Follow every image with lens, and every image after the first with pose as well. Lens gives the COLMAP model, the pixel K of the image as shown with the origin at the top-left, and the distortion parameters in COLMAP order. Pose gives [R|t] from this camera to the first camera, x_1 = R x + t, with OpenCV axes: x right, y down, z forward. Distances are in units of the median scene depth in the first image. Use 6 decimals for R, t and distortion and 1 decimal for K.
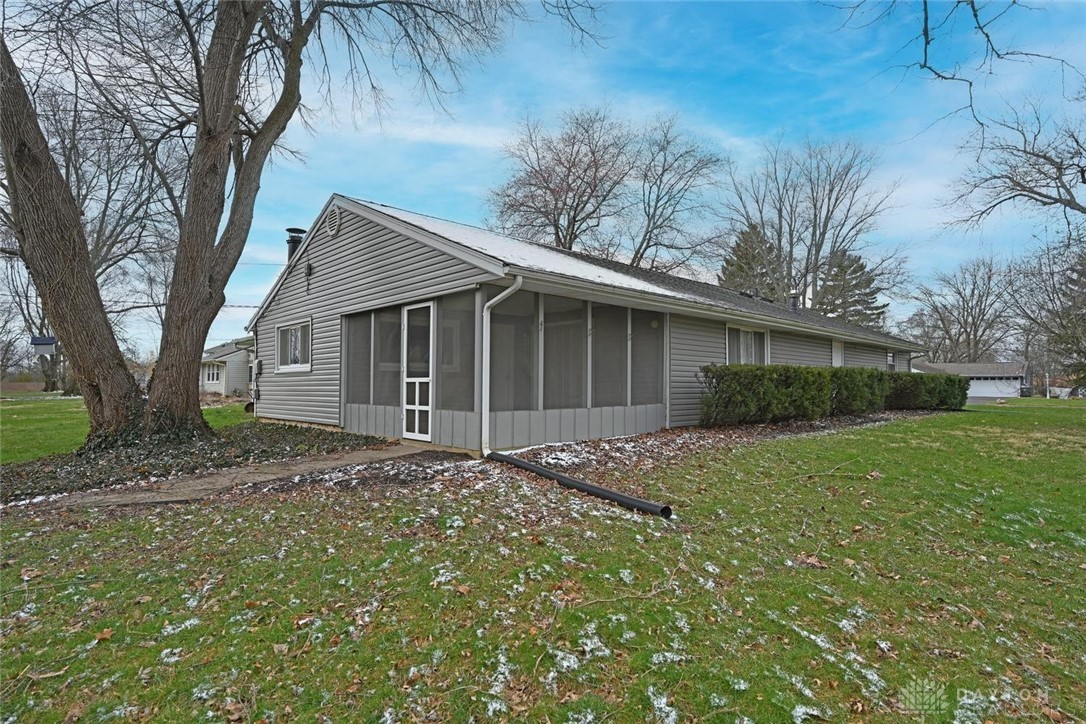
lens RADIAL K [[567.1, 0, 543.1], [0, 567.1, 366.4], [0, 0, 1]] dist [-0.003449, -0.000310]
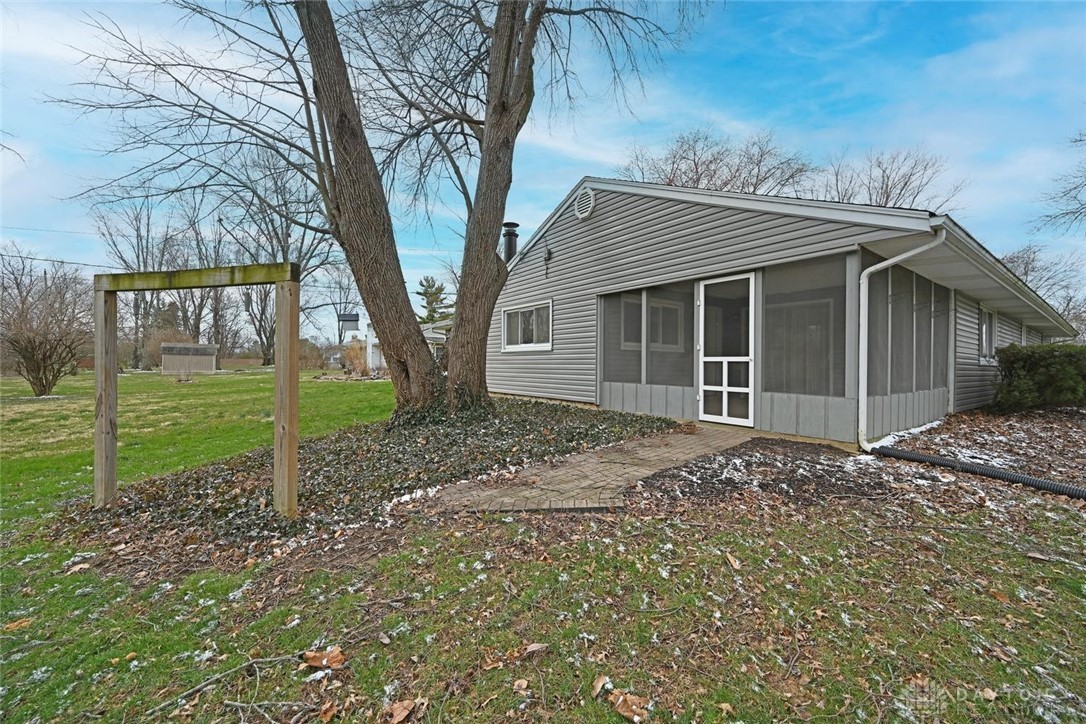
lens RADIAL K [[429.8, 0, 543.0], [0, 429.8, 362.0], [0, 0, 1]] dist [-0.002505, -0.000098]
pose [[0.991460, 0.009627, -0.130052, -0.399109], [-0.006023, 0.999588, 0.028074, 0.010027], [0.130269, -0.027051, 0.991110, 0.247558]]
